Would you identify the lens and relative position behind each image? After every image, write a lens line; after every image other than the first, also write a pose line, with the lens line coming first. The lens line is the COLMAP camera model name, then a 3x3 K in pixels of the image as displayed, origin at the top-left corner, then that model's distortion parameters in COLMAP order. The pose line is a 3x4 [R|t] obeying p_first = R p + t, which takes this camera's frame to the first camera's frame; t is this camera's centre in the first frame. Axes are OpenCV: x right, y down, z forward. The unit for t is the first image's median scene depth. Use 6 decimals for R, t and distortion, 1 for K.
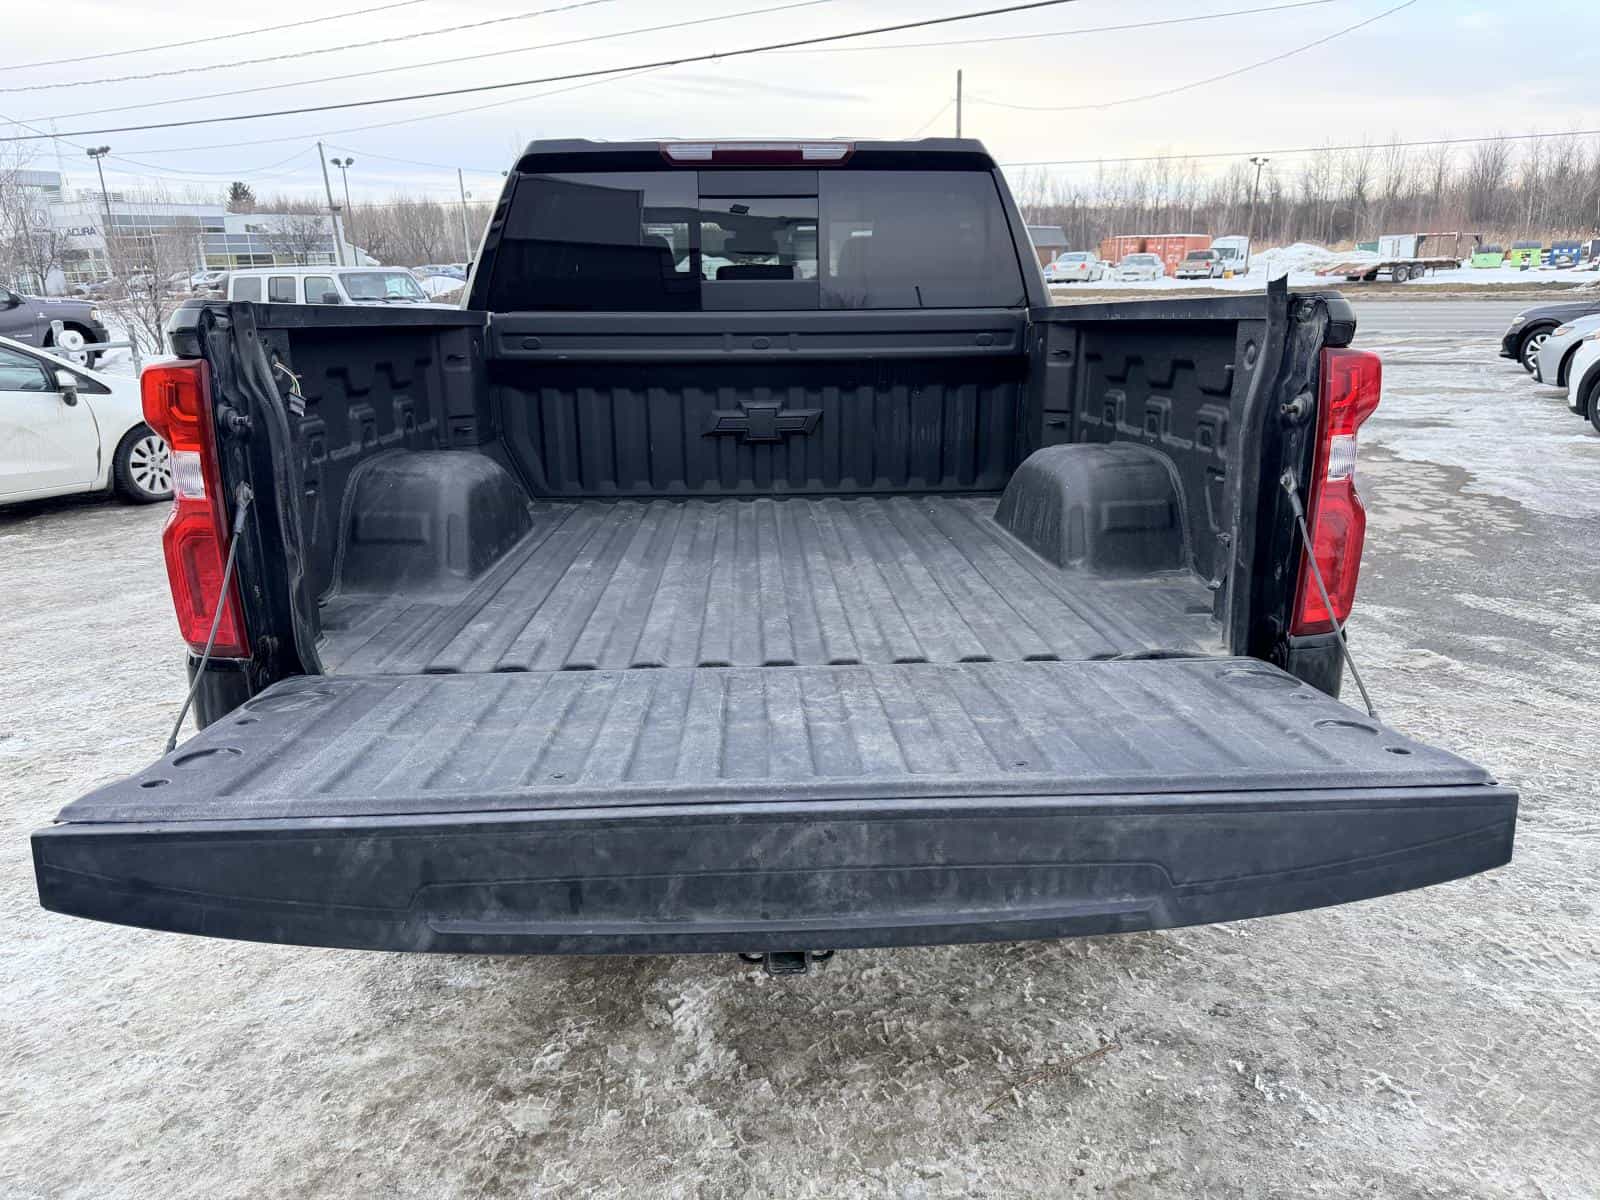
lens RADIAL K [[1116.8, 0, 800.8], [0, 1116.8, 613.2], [0, 0, 1]] dist [0.023282, -0.027408]
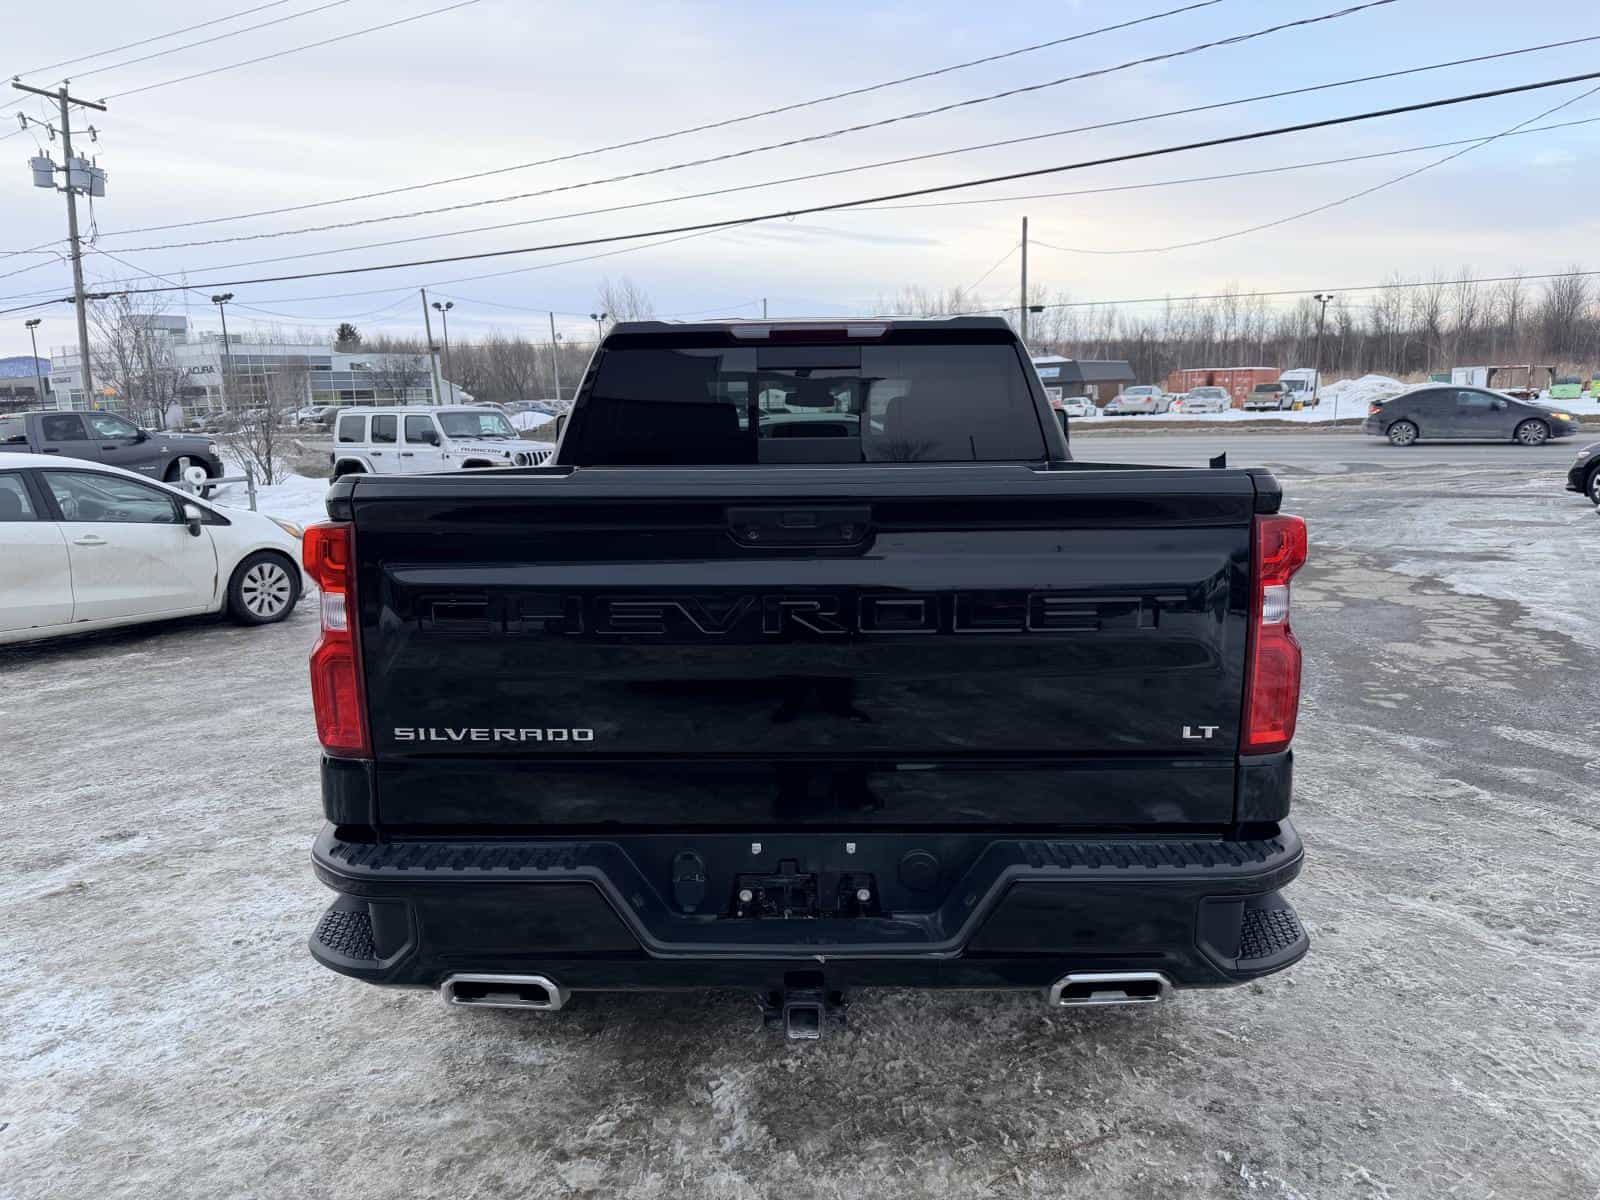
lens RADIAL K [[1128.6, 0, 798.9], [0, 1128.6, 589.1], [0, 0, 1]] dist [0.004759, -0.005063]
pose [[0.997832, 0.006941, -0.065439, 0.025416], [-0.015486, 0.991261, -0.131004, 0.004992], [0.063958, 0.131733, 0.989220, -0.103890]]
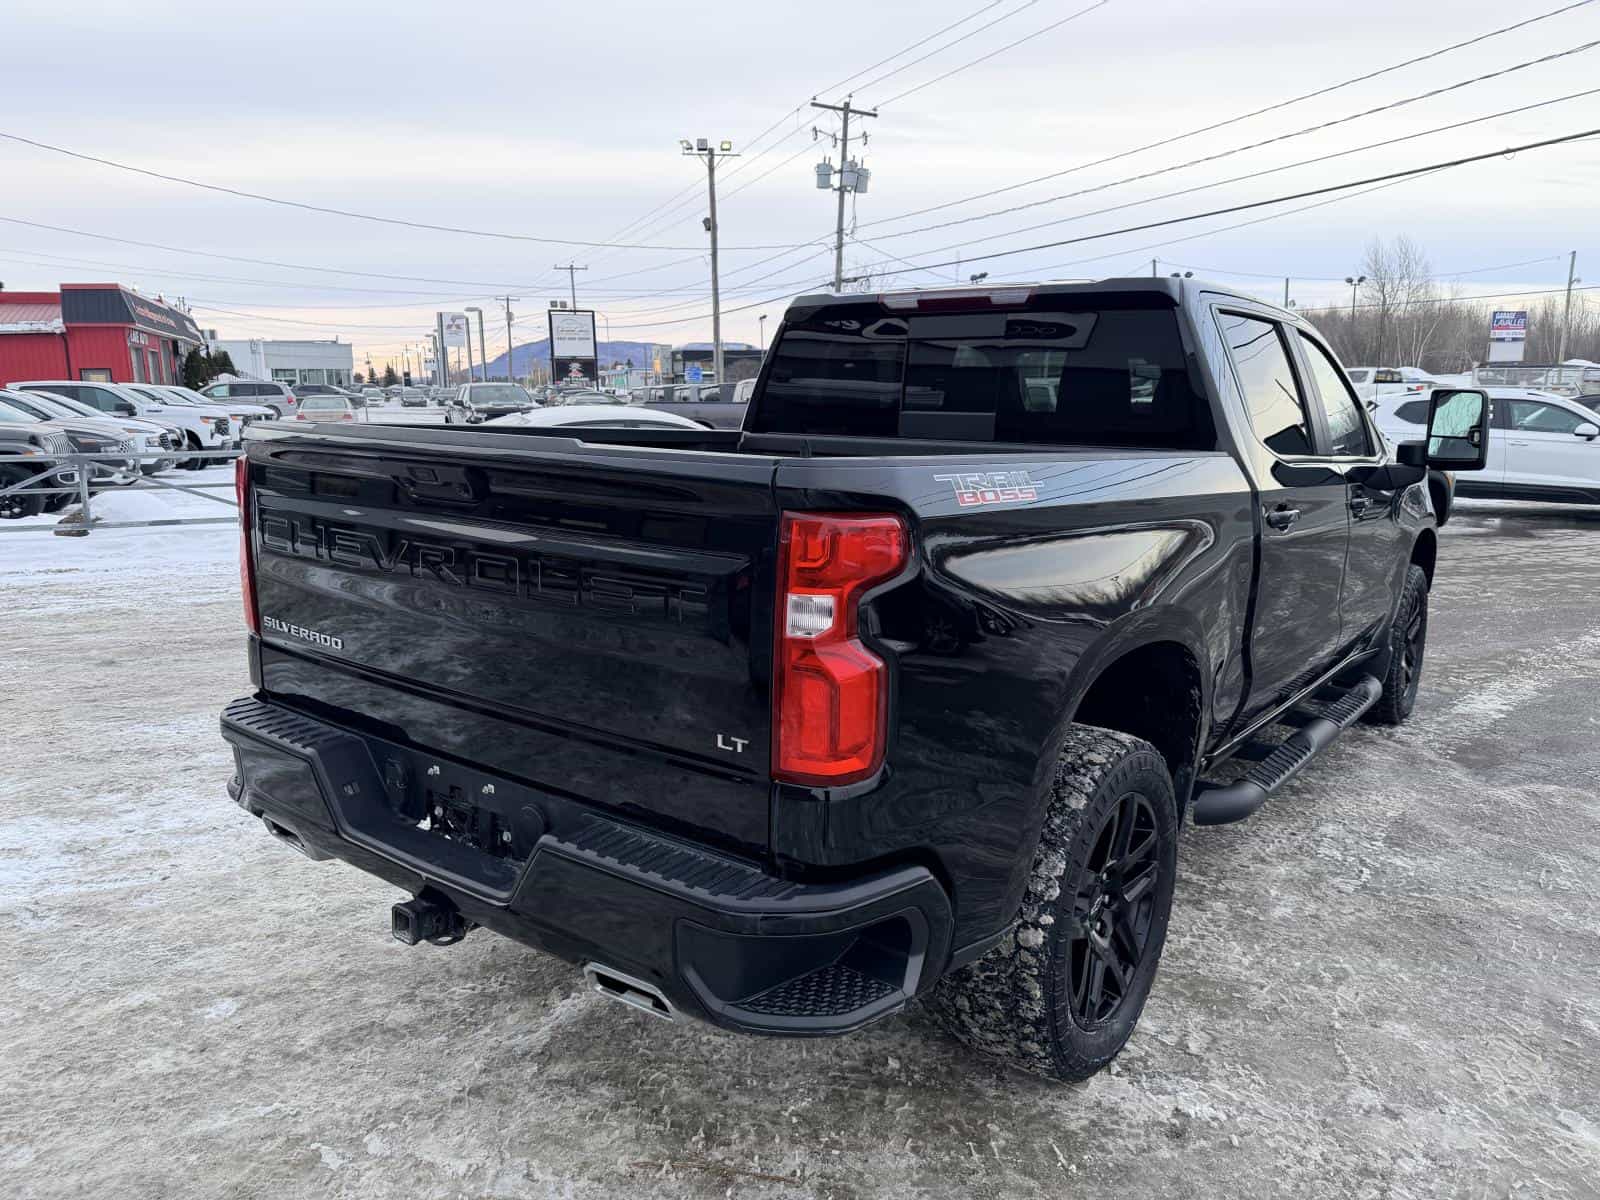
lens RADIAL K [[1130.1, 0, 794.5], [0, 1130.1, 595.2], [0, 0, 1]] dist [0.017497, -0.002809]
pose [[0.763850, 0.131972, -0.631757, 0.500147], [-0.197648, 0.979672, -0.034324, -0.052925], [0.614385, 0.151084, 0.774406, 0.082493]]
